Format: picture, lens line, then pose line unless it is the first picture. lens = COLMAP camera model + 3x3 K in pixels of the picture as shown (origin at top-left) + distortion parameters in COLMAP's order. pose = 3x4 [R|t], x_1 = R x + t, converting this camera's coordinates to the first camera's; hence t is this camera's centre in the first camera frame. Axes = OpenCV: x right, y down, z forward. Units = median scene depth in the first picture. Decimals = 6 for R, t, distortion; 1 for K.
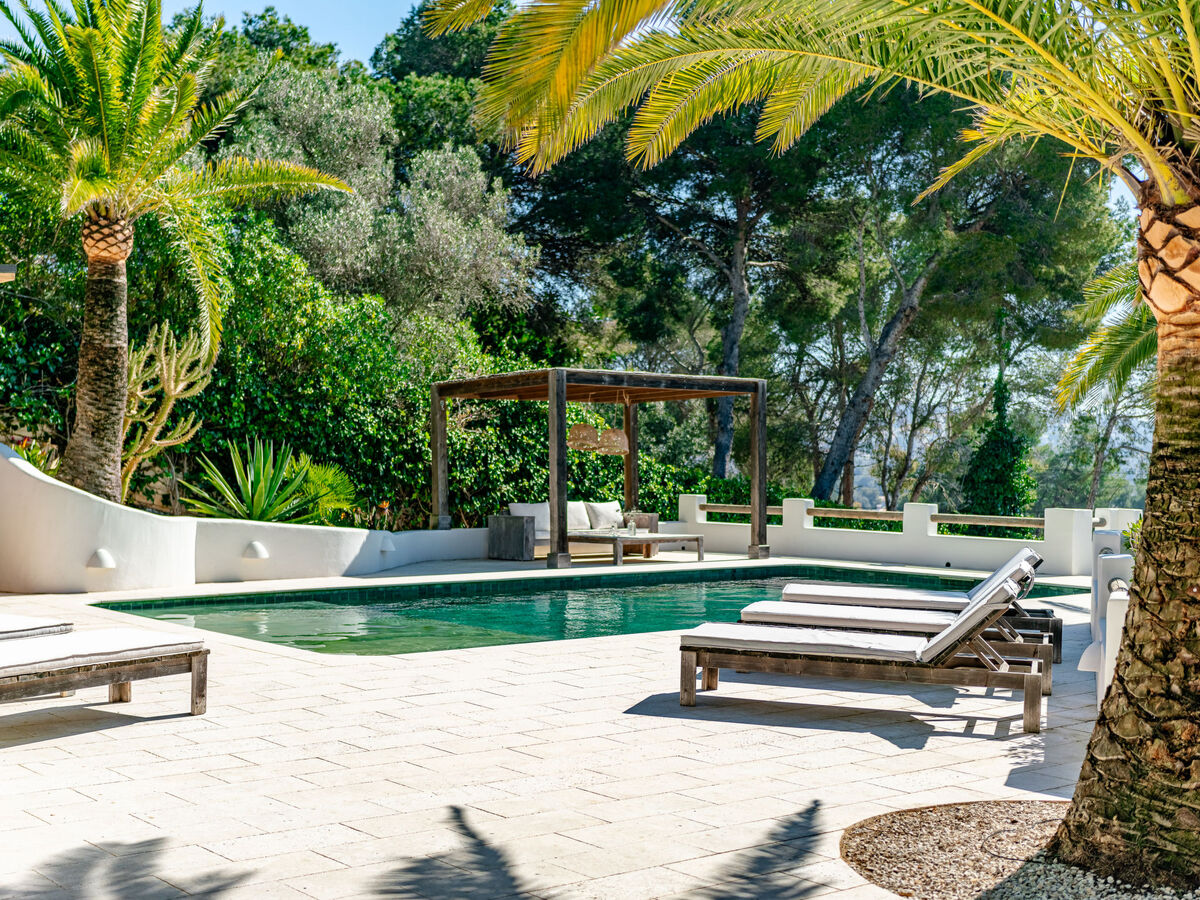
lens RADIAL K [[1674.4, 0, 600.0], [0, 1674.4, 450.0], [0, 0, 1]] dist [-0.027110, -0.001879]
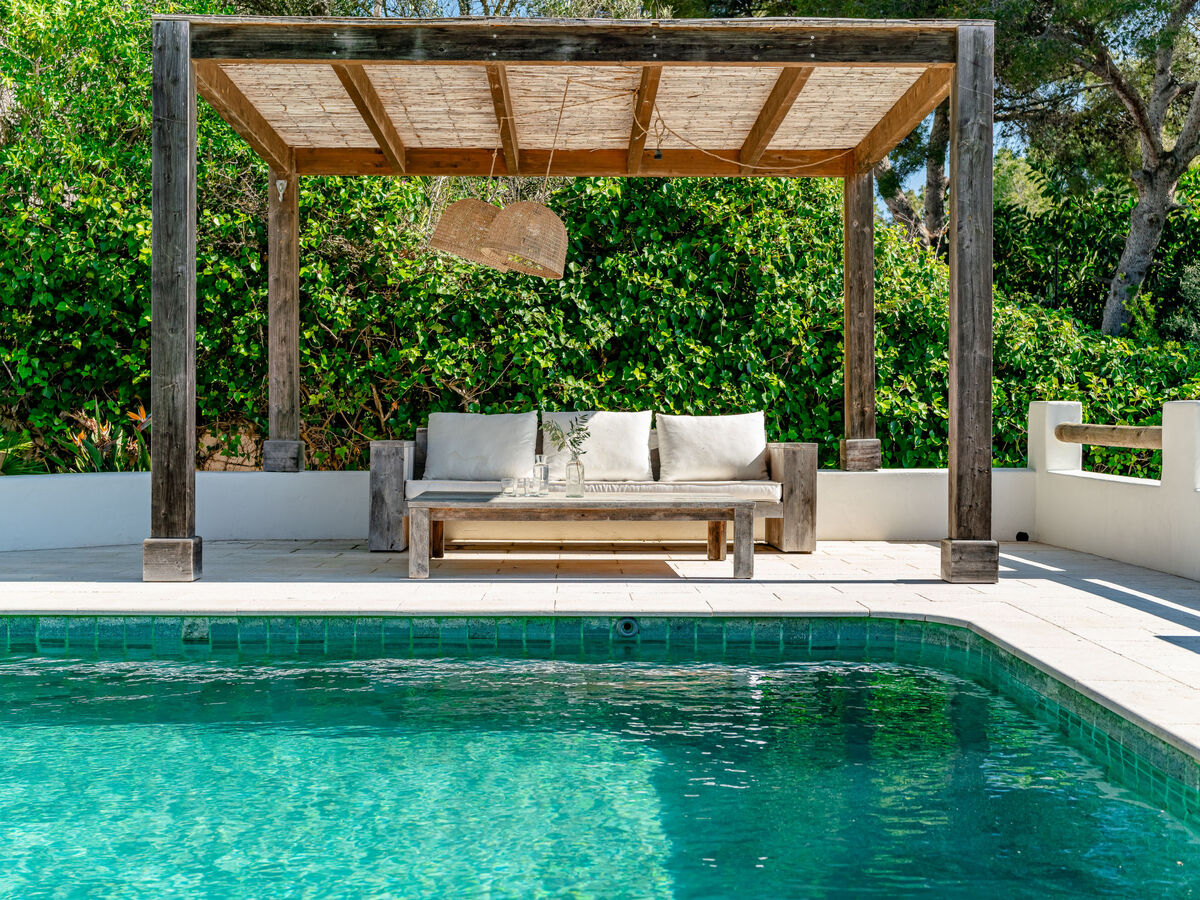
lens RADIAL K [[1674.4, 0, 600.0], [0, 1674.4, 450.0], [0, 0, 1]] dist [-0.027110, -0.001879]
pose [[0.769538, 0.004792, -0.638583, 0.238264], [0.008011, 0.999821, 0.017156, 0.032781], [0.638551, -0.018318, 0.769361, 0.688082]]
